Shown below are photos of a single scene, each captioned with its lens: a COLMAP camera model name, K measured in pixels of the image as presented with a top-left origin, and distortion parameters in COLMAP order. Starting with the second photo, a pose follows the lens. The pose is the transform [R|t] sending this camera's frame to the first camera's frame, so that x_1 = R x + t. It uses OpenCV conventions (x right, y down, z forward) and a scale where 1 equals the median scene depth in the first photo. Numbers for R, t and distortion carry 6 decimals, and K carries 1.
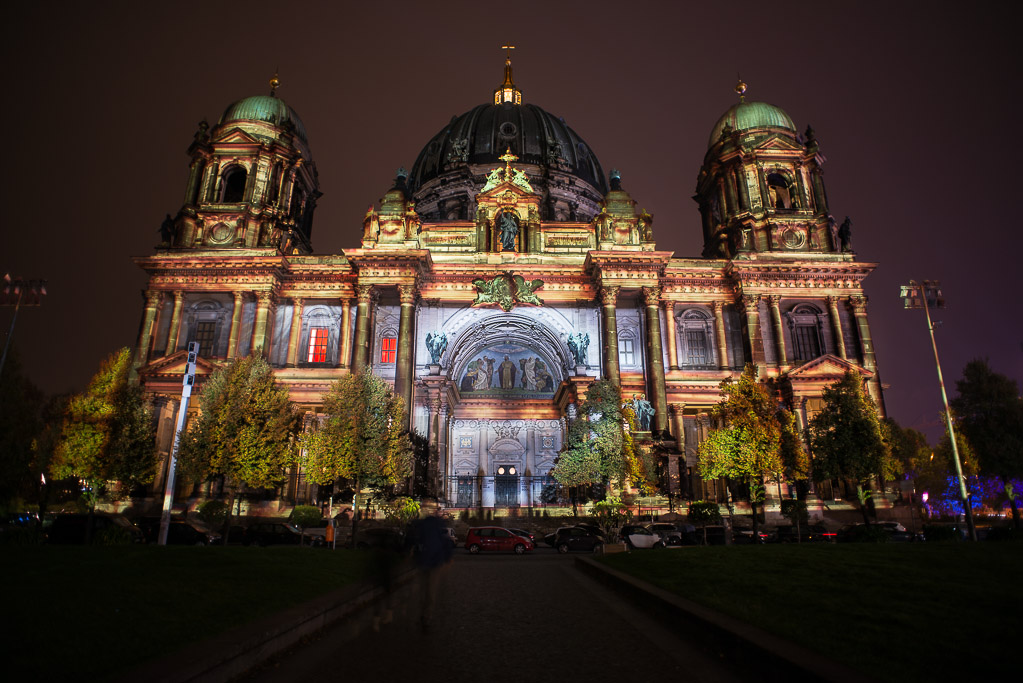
lens RADIAL K [[574.3, 0, 523.8], [0, 574.3, 344.1], [0, 0, 1]] dist [-0.099593, 0.068634]
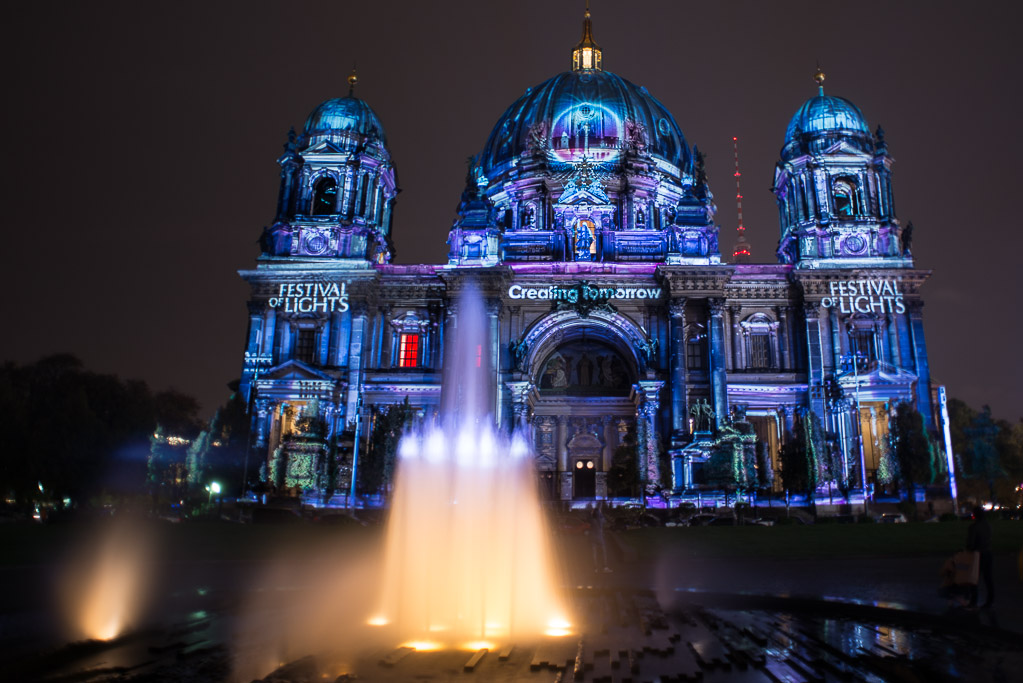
lens RADIAL K [[733.2, 0, 600.3], [0, 733.2, 287.7], [0, 0, 1]] dist [-0.078142, 0.002023]
pose [[0.999745, -0.006364, -0.021686, 0.033266], [0.006409, 0.999977, 0.002019, -0.117078], [0.021673, -0.002157, 0.999763, -0.376136]]
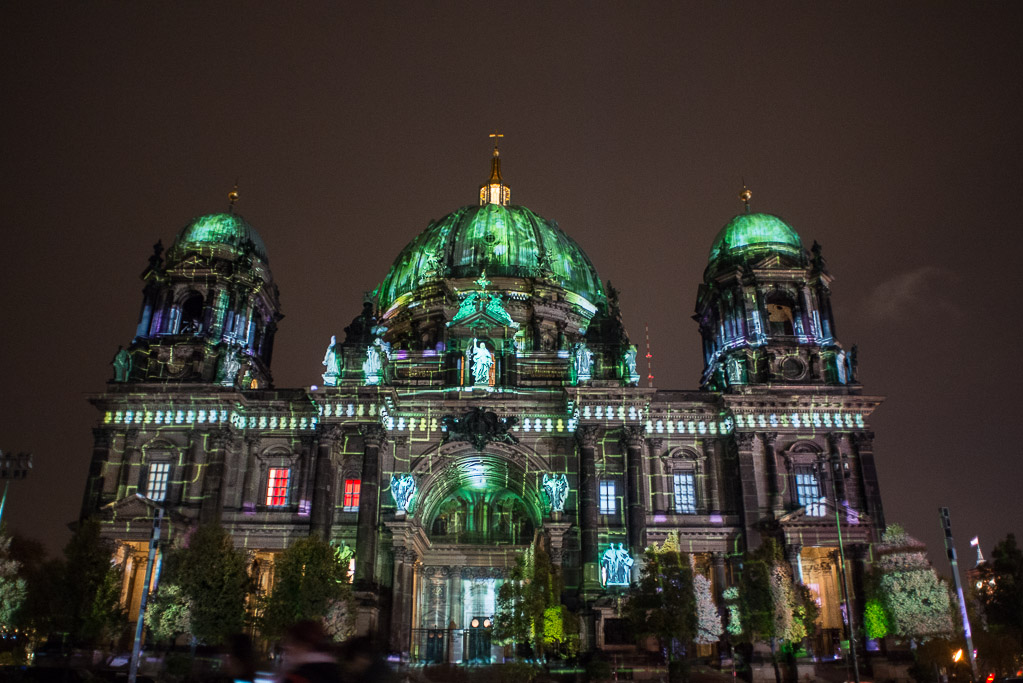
lens RADIAL K [[704.3, 0, 513.0], [0, 704.3, 433.5], [0, 0, 1]] dist [-0.097320, 0.072136]
pose [[0.999620, -0.001664, -0.027530, 0.057328], [0.000608, 0.999266, -0.038307, -0.041379], [0.027574, 0.038275, 0.998887, -0.138903]]
